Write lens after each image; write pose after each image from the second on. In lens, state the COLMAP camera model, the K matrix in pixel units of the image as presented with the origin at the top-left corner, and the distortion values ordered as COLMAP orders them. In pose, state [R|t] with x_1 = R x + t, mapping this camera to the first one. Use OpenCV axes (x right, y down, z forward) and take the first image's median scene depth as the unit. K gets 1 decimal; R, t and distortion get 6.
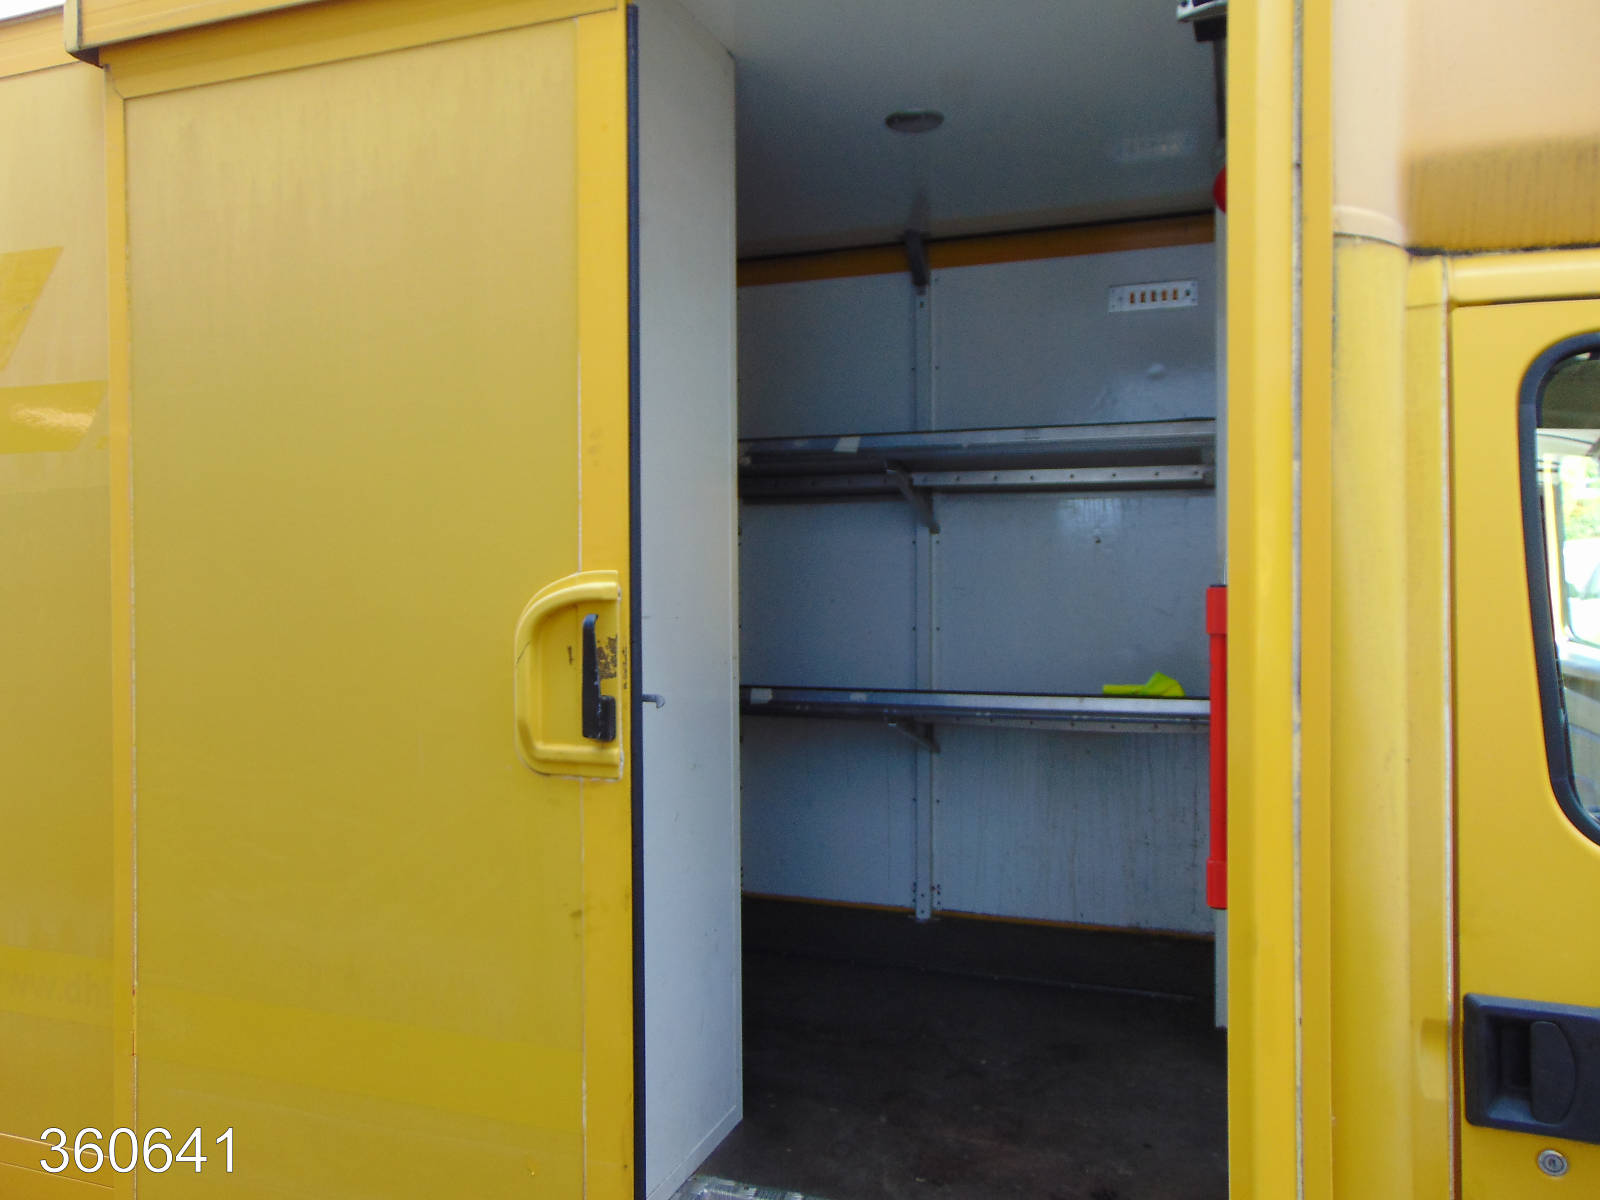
lens RADIAL K [[1195.2, 0, 801.3], [0, 1195.2, 598.9], [0, 0, 1]] dist [0.008199, 0.005265]
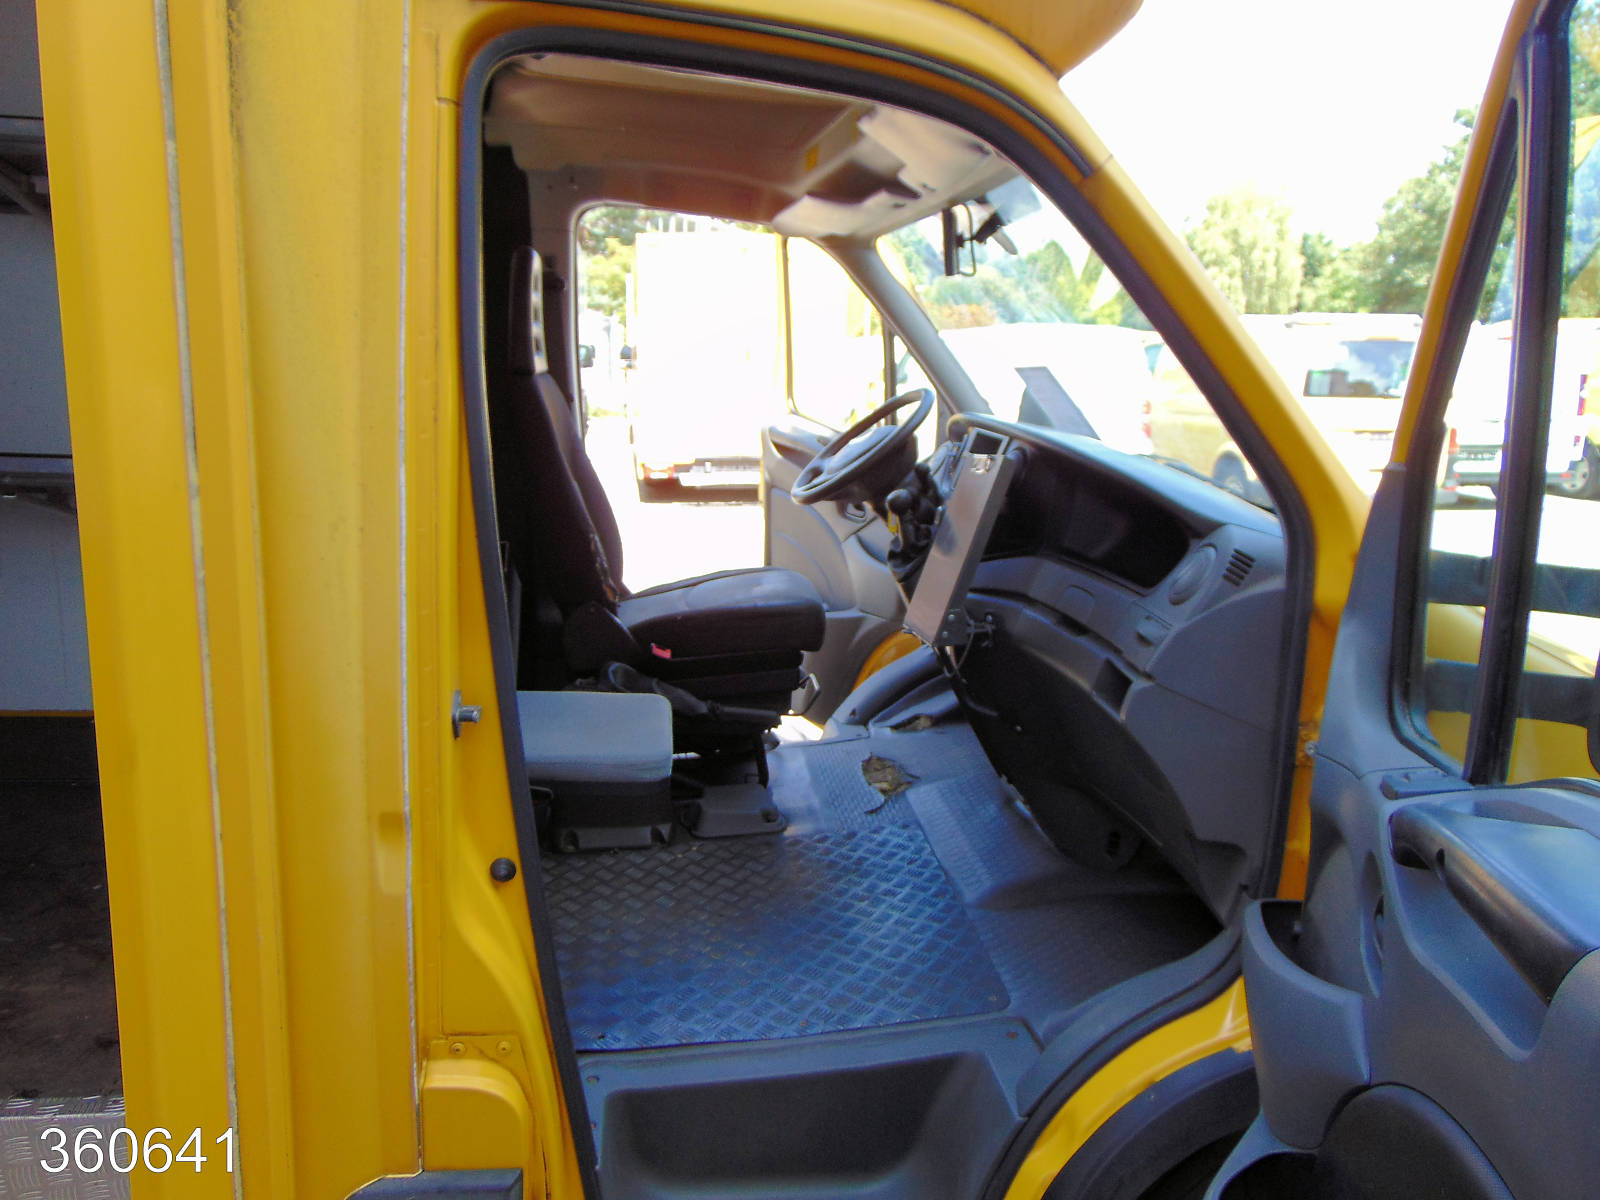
lens RADIAL K [[1195.2, 0, 797.4], [0, 1195.2, 600.4], [0, 0, 1]] dist [0.008199, 0.005265]
pose [[0.891567, -0.045763, 0.450571, 0.399146], [-0.039231, 0.983338, 0.177501, 0.020200], [-0.451186, -0.175930, 0.874917, 0.098358]]
